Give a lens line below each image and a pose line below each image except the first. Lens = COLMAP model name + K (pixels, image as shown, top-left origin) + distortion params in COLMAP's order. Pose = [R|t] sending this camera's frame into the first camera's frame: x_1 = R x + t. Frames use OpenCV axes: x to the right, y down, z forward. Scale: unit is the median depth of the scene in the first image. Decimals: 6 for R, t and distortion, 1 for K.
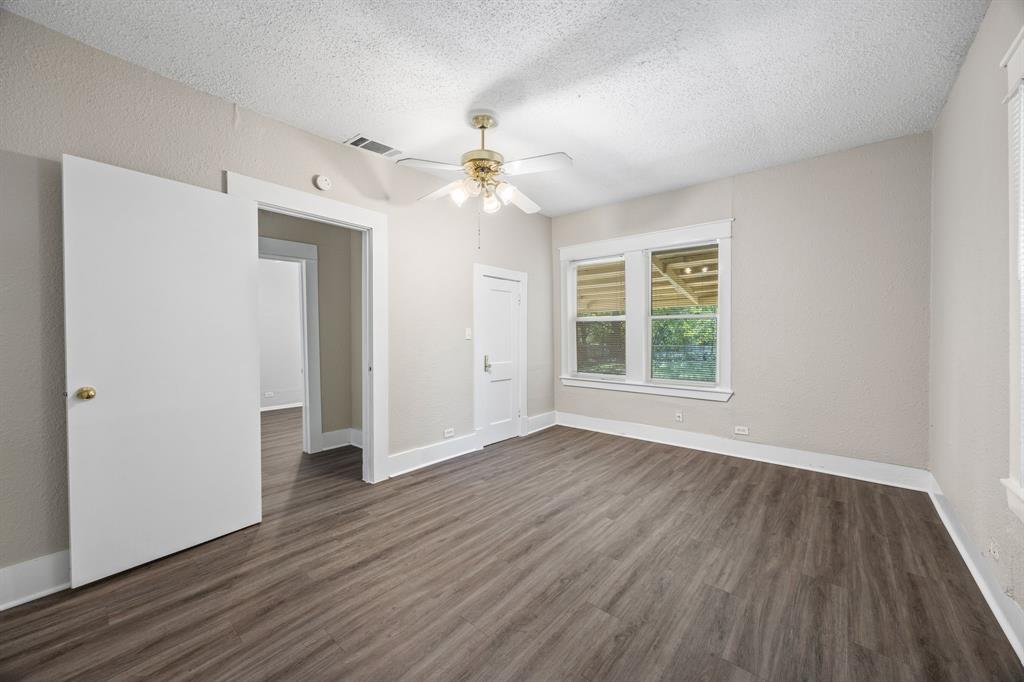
lens RADIAL K [[389.8, 0, 513.6], [0, 389.8, 340.5], [0, 0, 1]] dist [-0.008057, 0.001218]
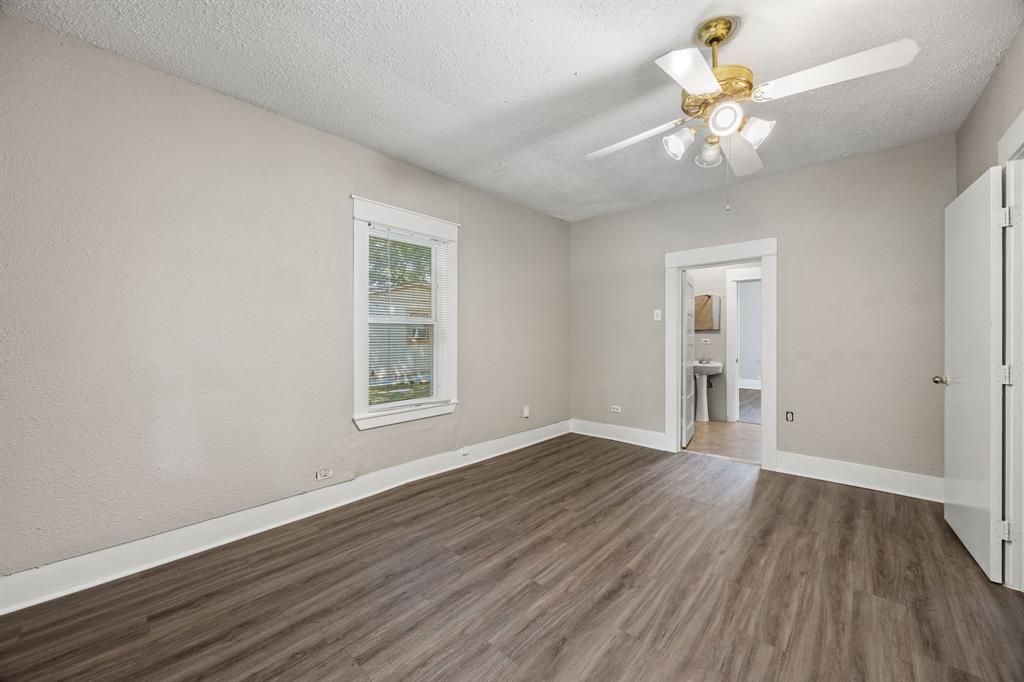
lens RADIAL K [[389.8, 0, 516.4], [0, 389.8, 333.7], [0, 0, 1]] dist [-0.008057, 0.001218]
pose [[-0.999547, 0.009277, 0.028625, 0.260910], [0.009728, 0.999830, 0.015662, -0.043270], [-0.028475, 0.015933, -0.999468, 1.747940]]
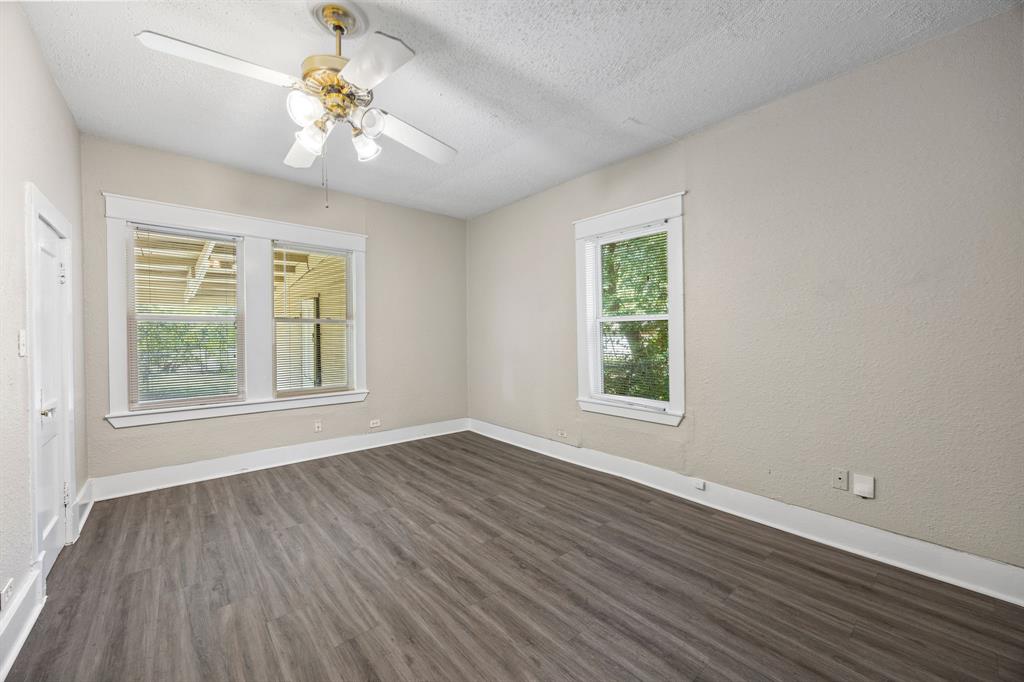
lens RADIAL K [[389.8, 0, 504.2], [0, 389.8, 338.0], [0, 0, 1]] dist [-0.008057, 0.001218]
pose [[0.157051, -0.005266, 0.987576, -0.705665], [0.024984, 0.999687, 0.001357, -0.016427], [-0.987274, 0.024460, 0.157134, 0.646285]]
